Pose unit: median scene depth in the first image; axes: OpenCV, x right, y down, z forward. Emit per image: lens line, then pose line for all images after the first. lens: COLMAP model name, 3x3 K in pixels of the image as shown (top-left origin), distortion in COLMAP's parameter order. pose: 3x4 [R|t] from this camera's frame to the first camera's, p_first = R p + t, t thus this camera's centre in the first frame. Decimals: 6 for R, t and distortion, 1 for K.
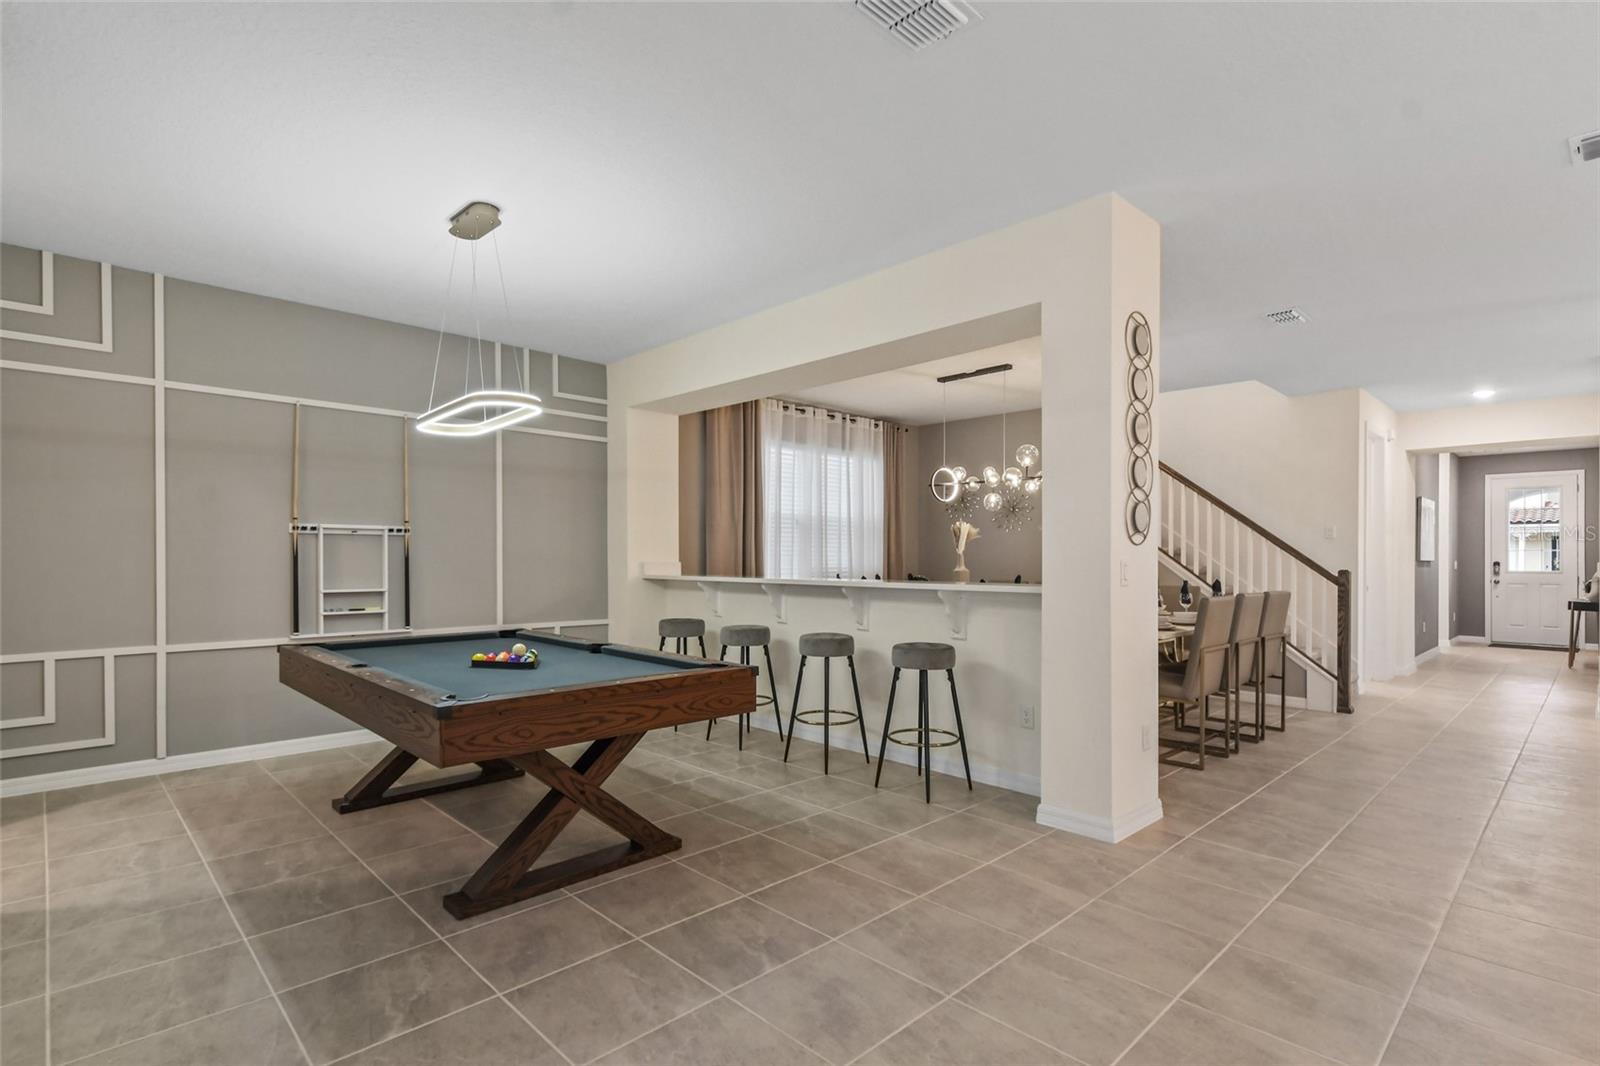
lens RADIAL K [[777.7, 0, 821.2], [0, 777.7, 558.7], [0, 0, 1]] dist [0.023170, -0.000162]
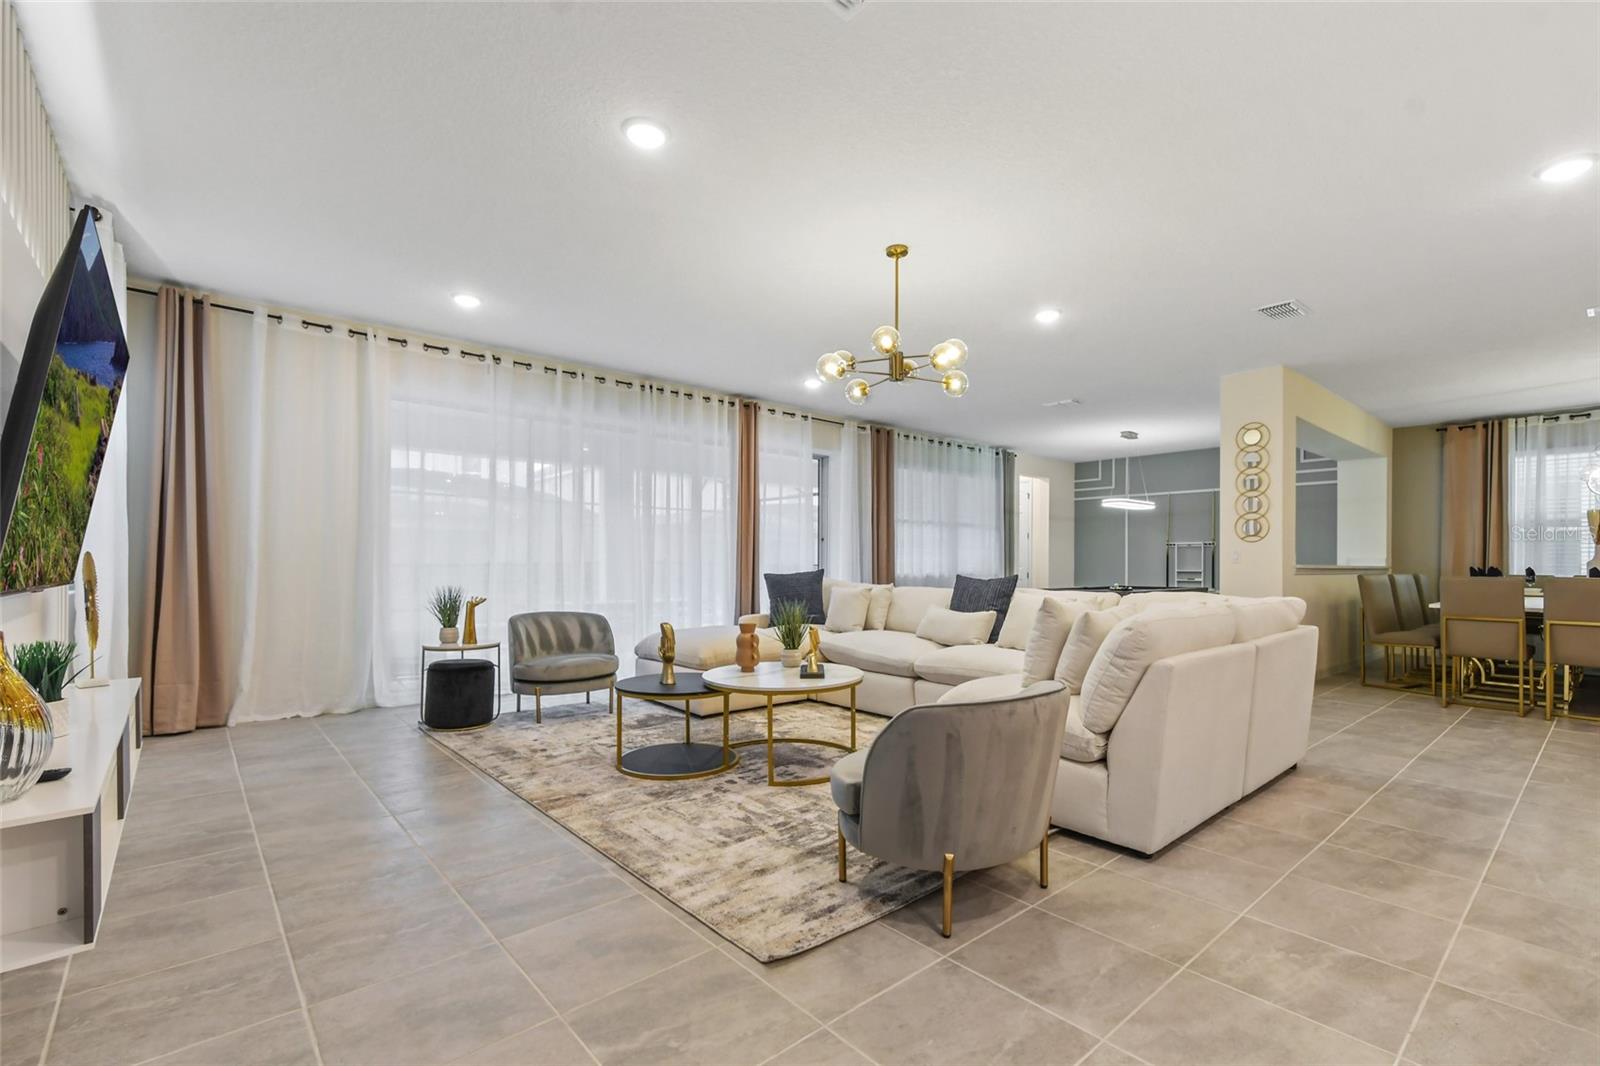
lens RADIAL K [[716.9, 0, 810.5], [0, 716.9, 562.4], [0, 0, 1]] dist [0.007863, -0.000900]
pose [[-0.066011, -0.009656, -0.997772, 1.103059], [-0.007679, 0.999928, -0.009169, 0.027679], [0.997789, 0.007057, -0.066080, 0.020915]]
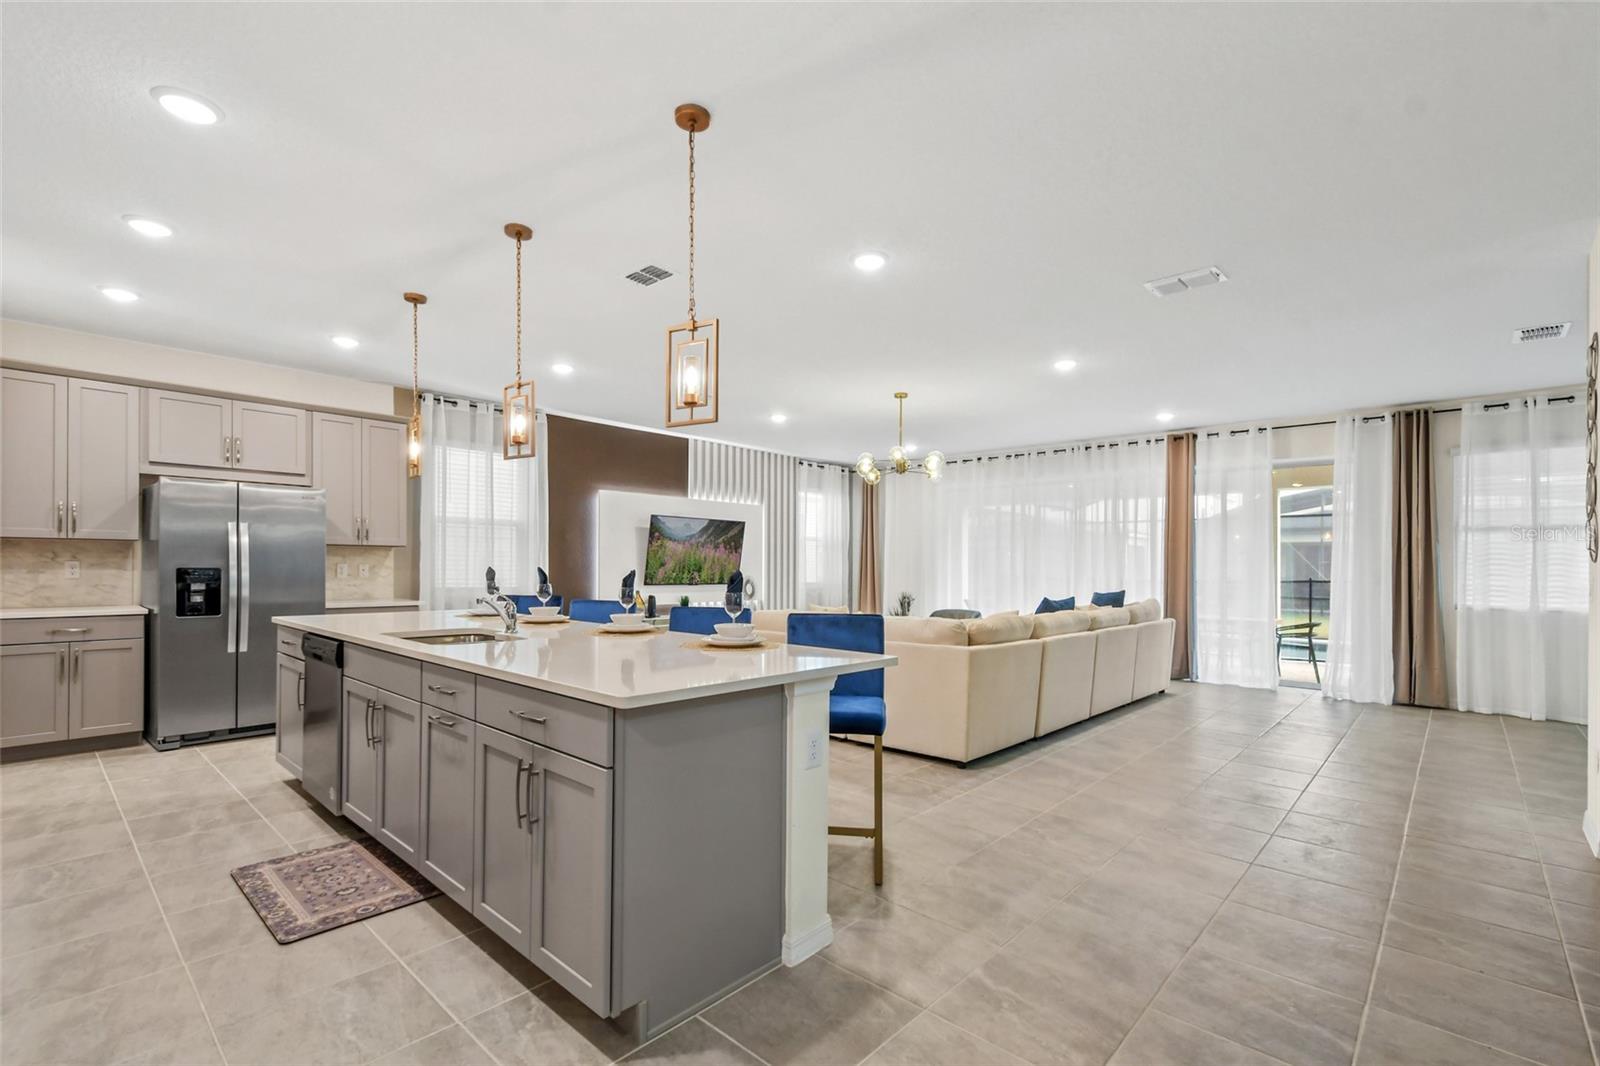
lens RADIAL K [[710.8, 0, 808.7], [0, 710.8, 567.3], [0, 0, 1]] dist [0.021678, -0.005081]
pose [[-0.998938, -0.013150, -0.044159, 0.714397], [-0.013248, 0.999910, 0.001933, 0.001445], [0.044130, 0.002516, -0.999023, 0.932068]]
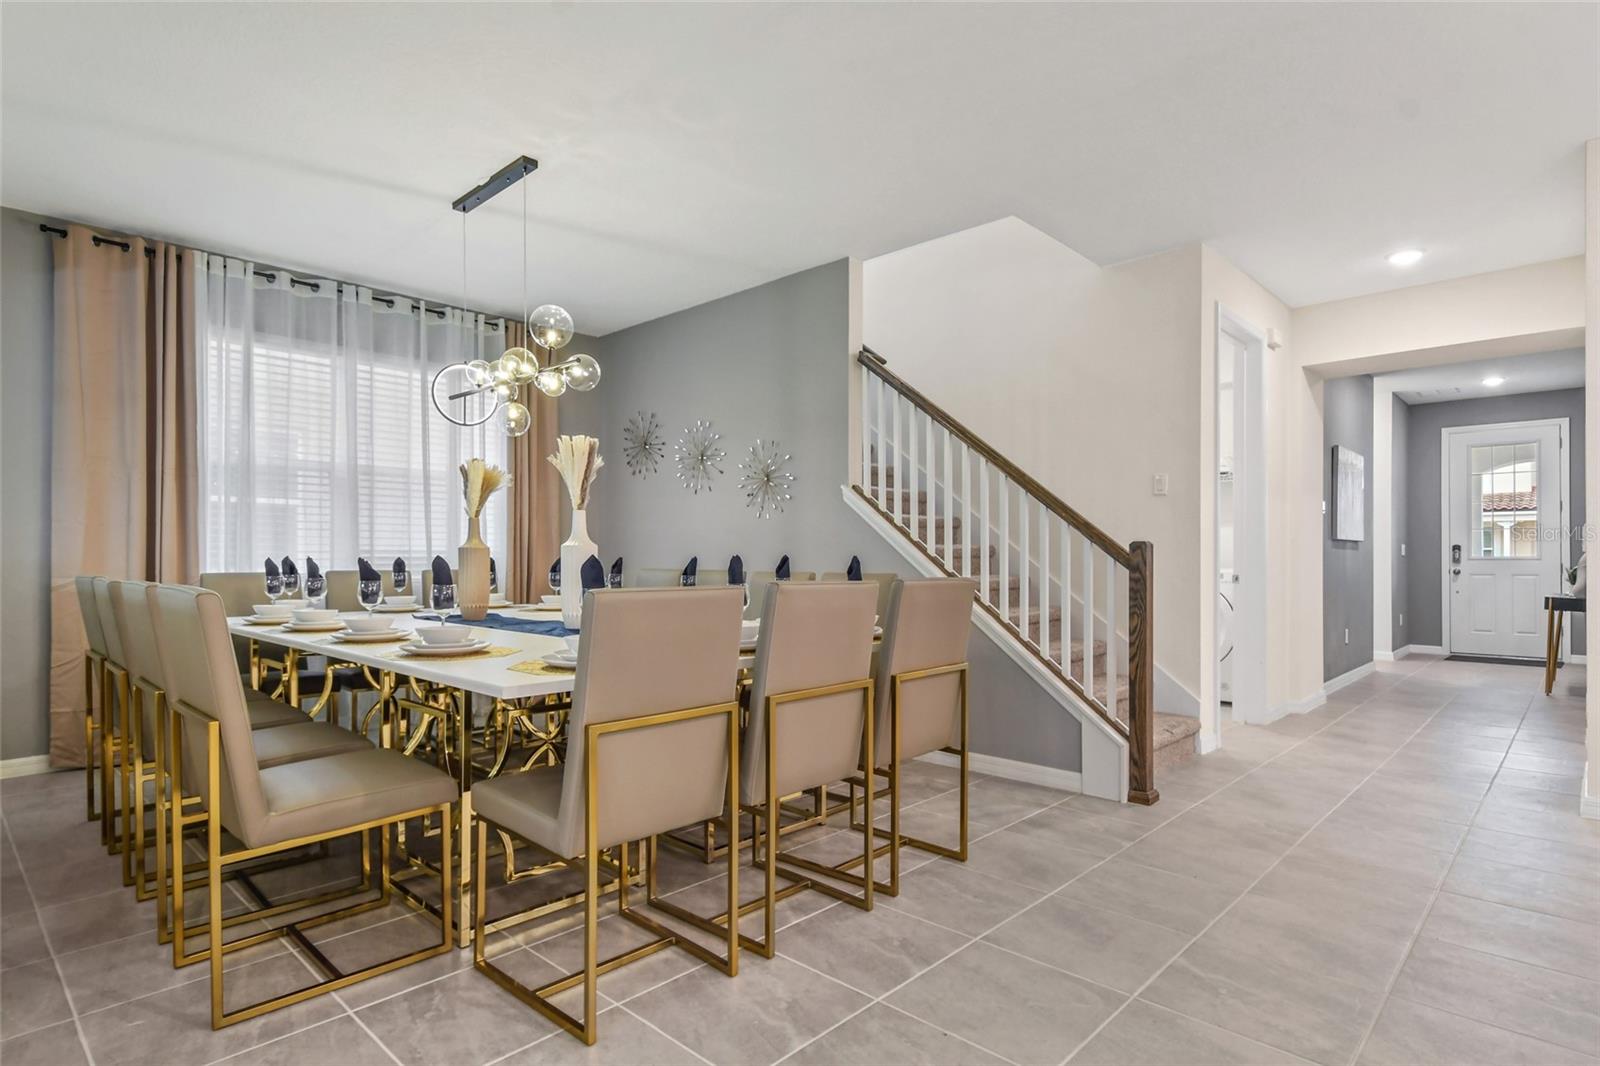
lens RADIAL K [[836.5, 0, 803.0], [0, 836.5, 558.4], [0, 0, 1]] dist [0.013084, -0.000329]
pose [[0.999686, -0.004808, 0.024599, 0.364869], [0.004807, 0.999988, 0.000113, 0.021979], [-0.024599, 0.000005, 0.999697, 0.370026]]
